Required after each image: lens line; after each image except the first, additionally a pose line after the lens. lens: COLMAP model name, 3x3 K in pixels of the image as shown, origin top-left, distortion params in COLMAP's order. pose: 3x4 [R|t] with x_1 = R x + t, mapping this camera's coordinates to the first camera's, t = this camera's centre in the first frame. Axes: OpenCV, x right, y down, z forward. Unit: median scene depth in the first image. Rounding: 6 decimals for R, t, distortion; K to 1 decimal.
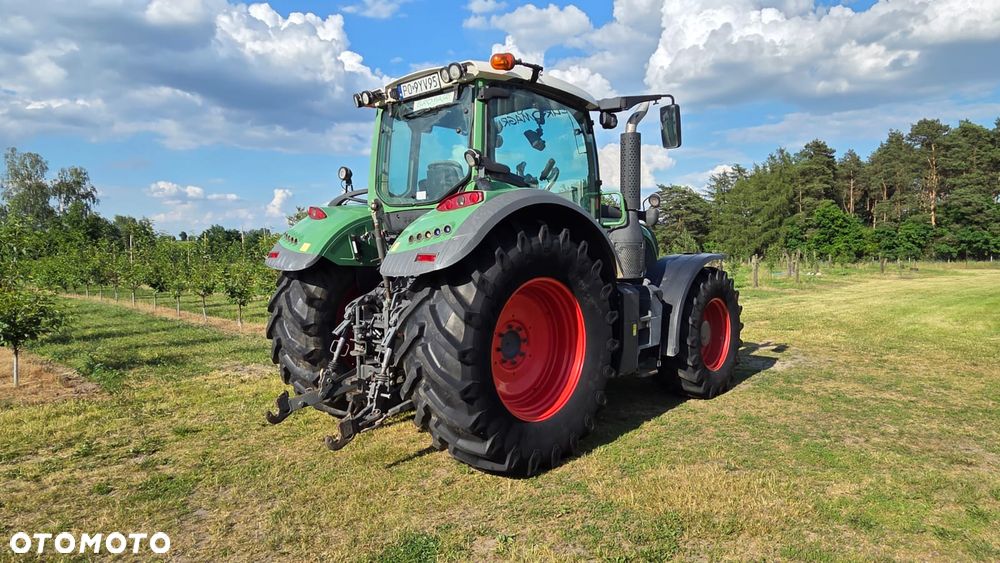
lens RADIAL K [[605.4, 0, 500.0], [0, 605.4, 281.5], [0, 0, 1]] dist [0.018406, -0.000935]
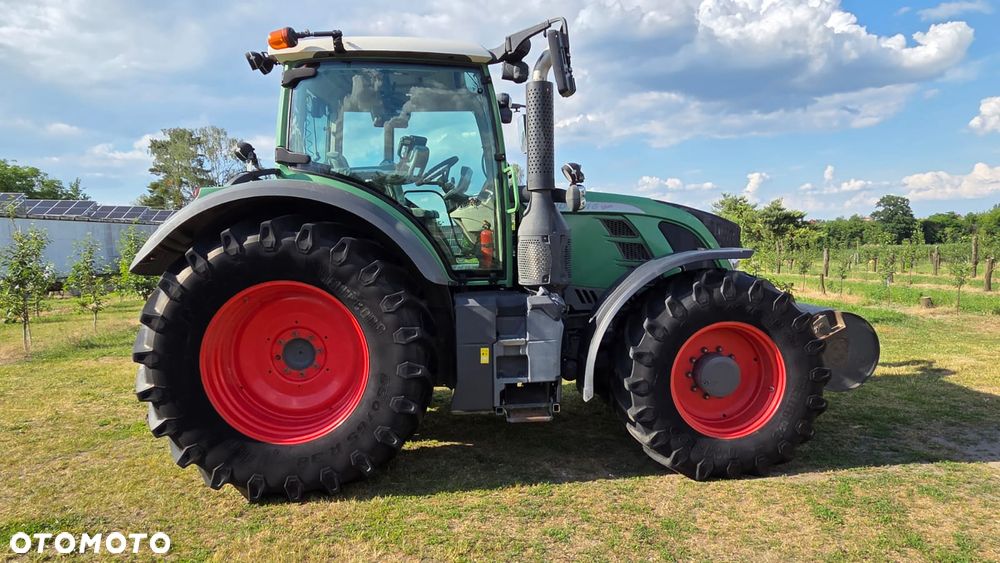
lens RADIAL K [[596.8, 0, 495.3], [0, 596.8, 282.3], [0, 0, 1]] dist [0.006674, -0.002763]
pose [[0.724163, 0.043331, -0.688266, 0.686475], [-0.026522, 0.999036, 0.034991, -0.033041], [0.689119, -0.007085, 0.724614, 0.456838]]
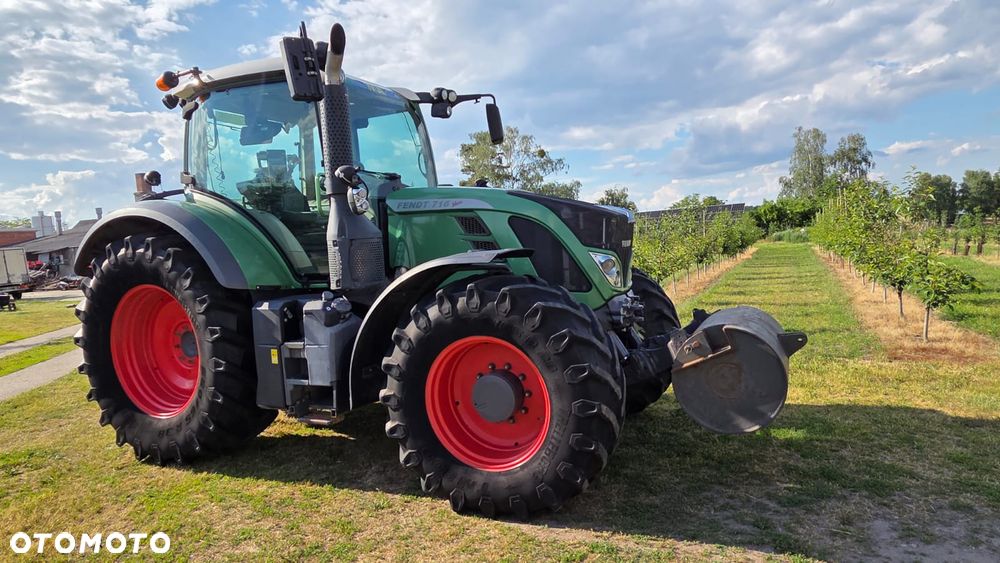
lens RADIAL K [[596.8, 0, 495.3], [0, 596.8, 282.3], [0, 0, 1]] dist [0.006674, -0.002763]
pose [[0.303264, 0.066720, -0.950568, 0.976451], [-0.000013, 0.997546, 0.070014, -0.065626], [0.952907, -0.021220, 0.302520, 0.982379]]
